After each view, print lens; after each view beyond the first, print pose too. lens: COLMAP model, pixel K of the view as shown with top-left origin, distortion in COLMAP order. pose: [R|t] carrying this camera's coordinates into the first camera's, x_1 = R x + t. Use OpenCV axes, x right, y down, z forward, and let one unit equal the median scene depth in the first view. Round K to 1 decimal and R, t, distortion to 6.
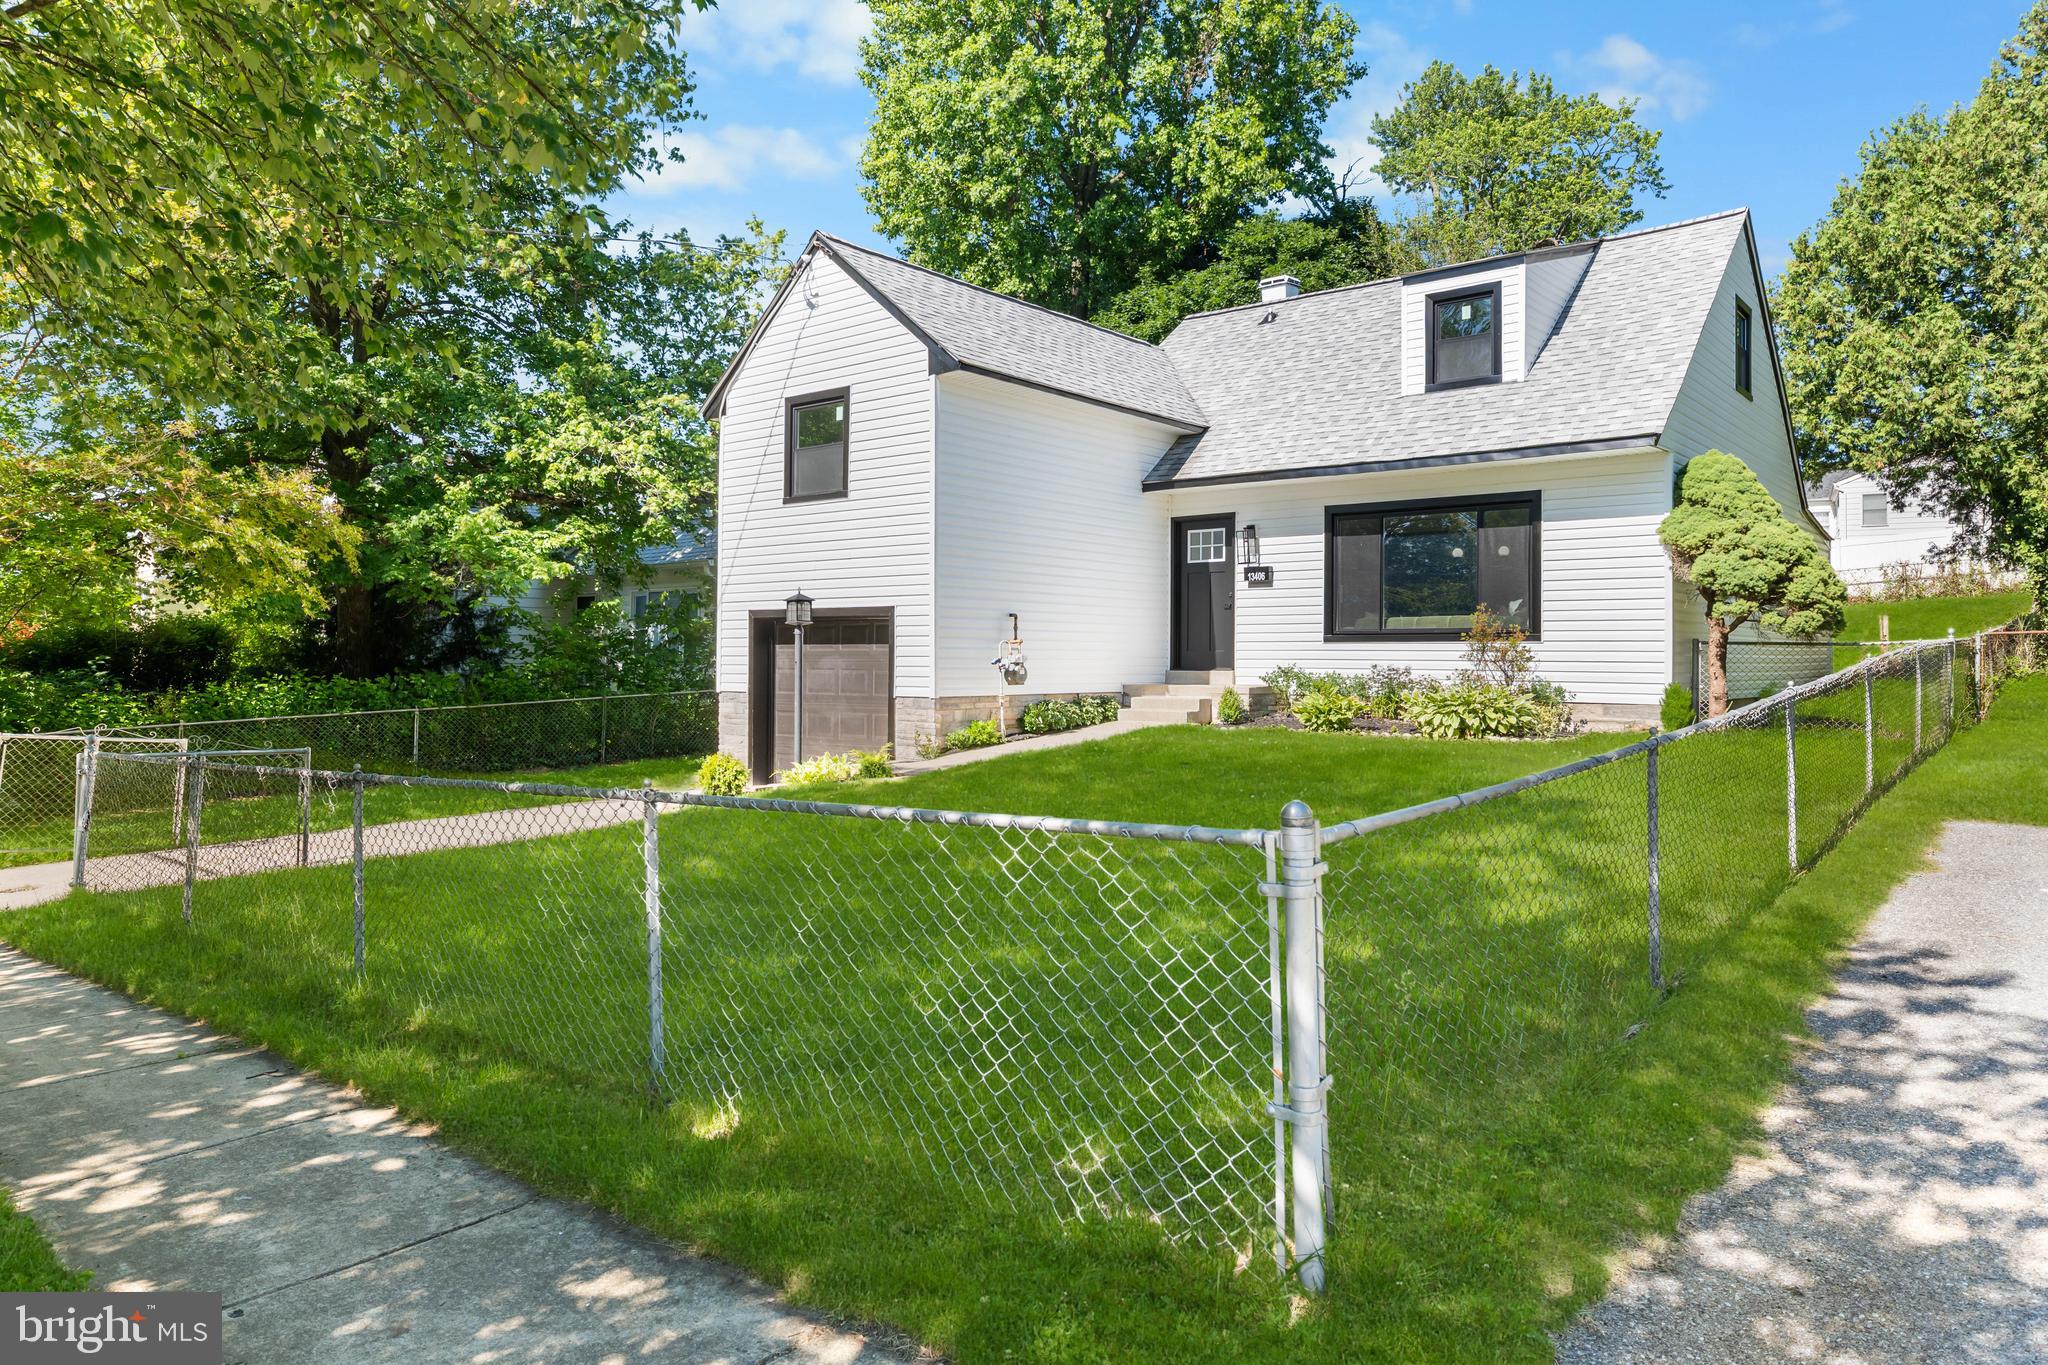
lens RADIAL K [[1283.2, 0, 1019.2], [0, 1283.2, 632.9], [0, 0, 1]] dist [-0.001038, 0.001549]
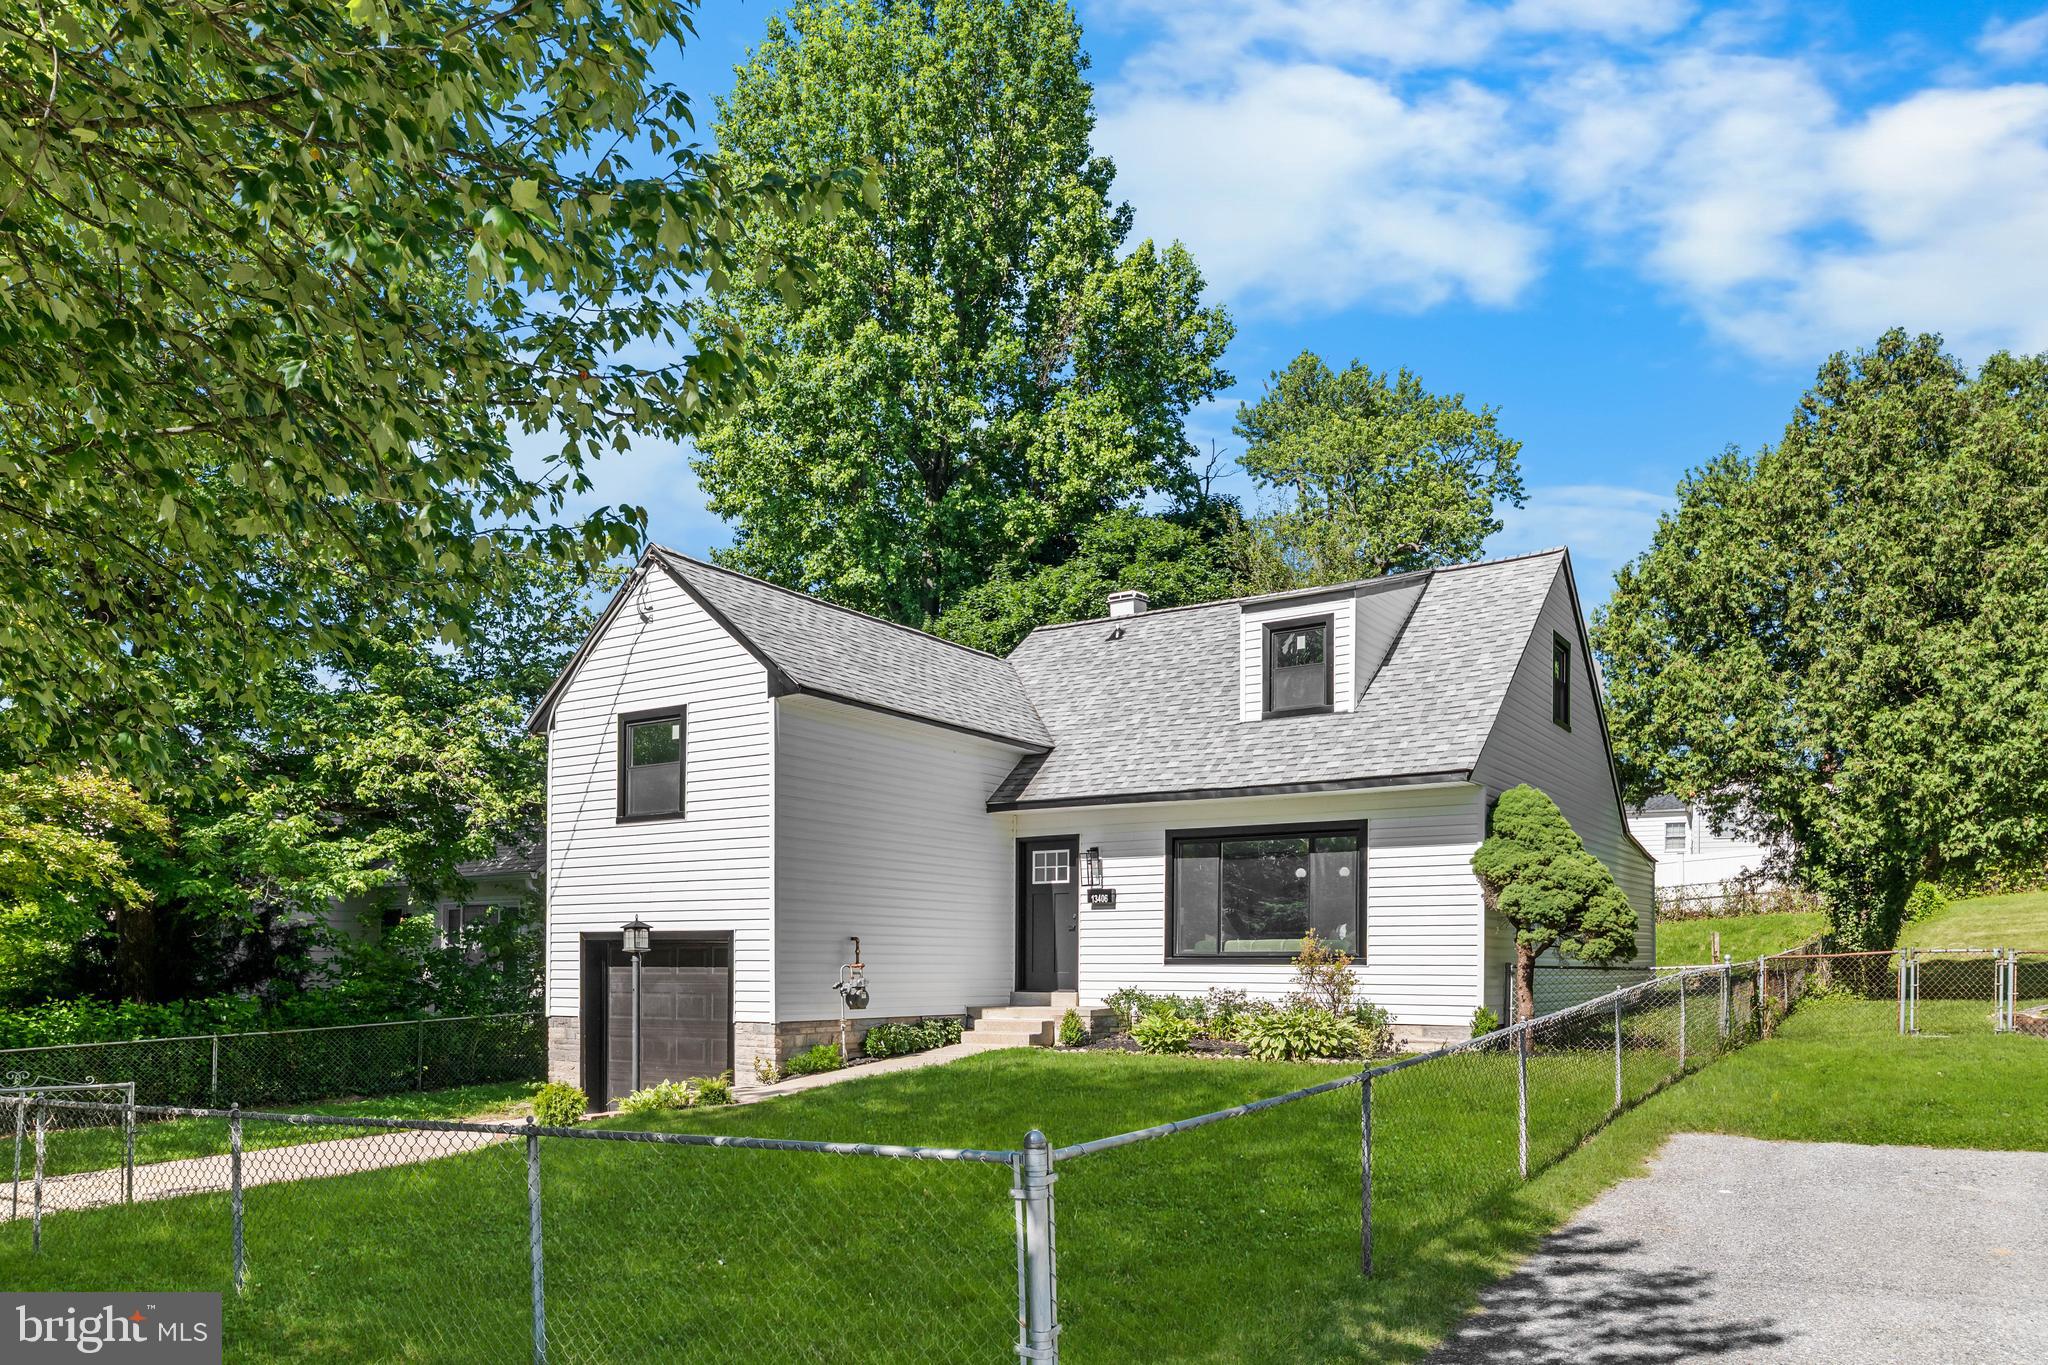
lens RADIAL K [[1401.3, 0, 1019.8], [0, 1401.3, 959.9], [0, 0, 1]] dist [-0.003607, 0.001333]
pose [[0.994289, -0.000826, 0.106718, 0.006162], [-0.000764, 0.999889, 0.014858, -0.012883], [-0.106718, -0.014855, 0.994178, -0.086818]]
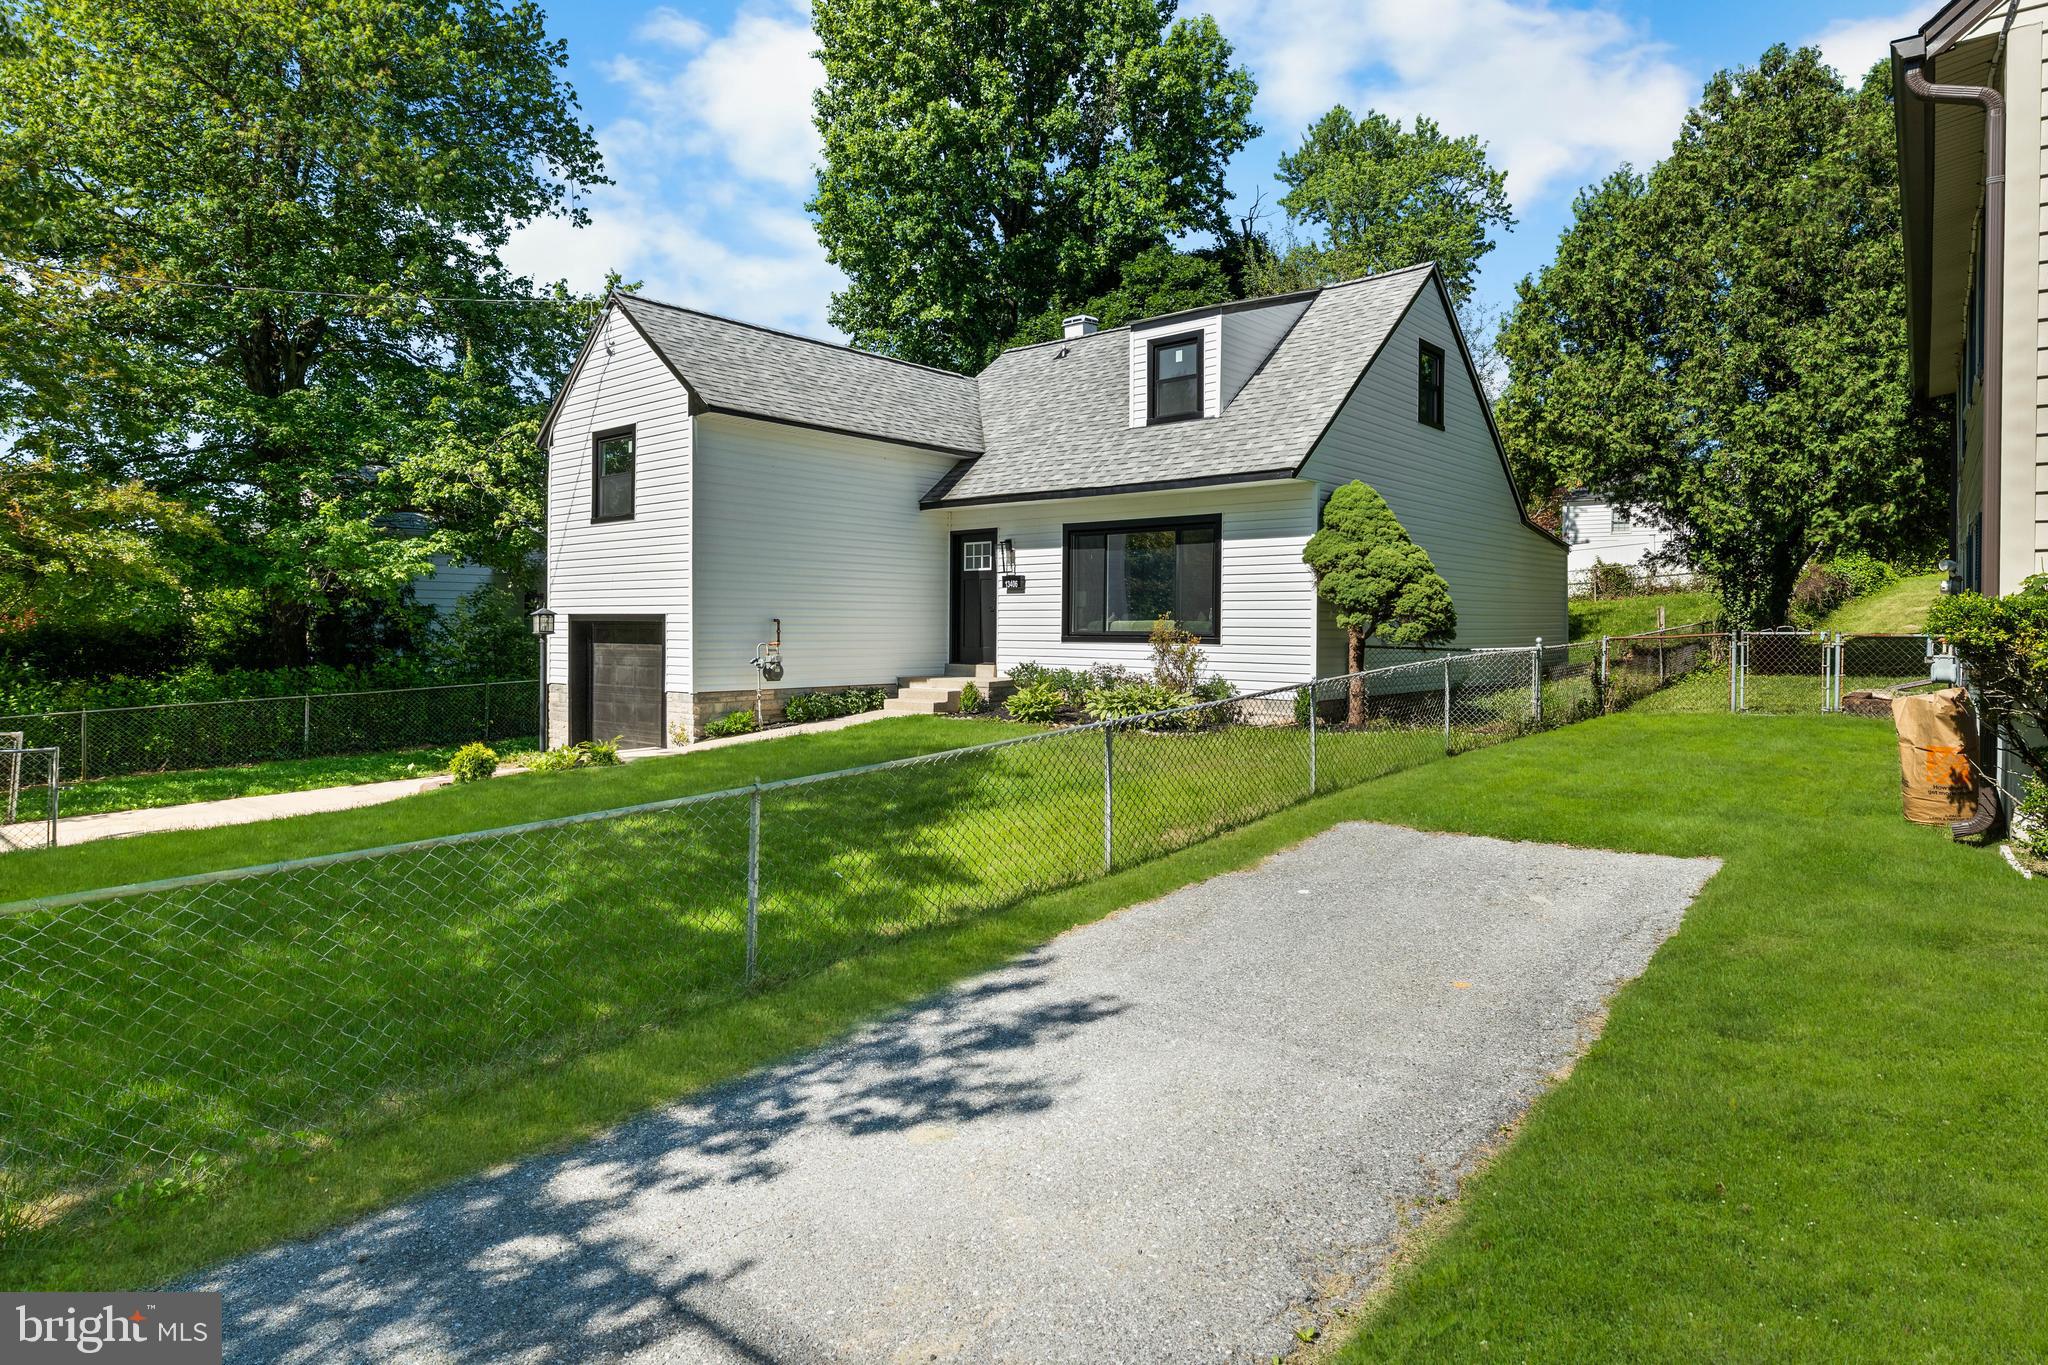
lens RADIAL K [[1136.6, 0, 1026.5], [0, 1136.6, 628.2], [0, 0, 1]] dist [0.000391, -0.000294]
pose [[0.999817, 0.000220, -0.019140, 0.225617], [0.000169, 0.999794, 0.020313, -0.025996], [0.019141, -0.020313, 0.999610, -0.025217]]
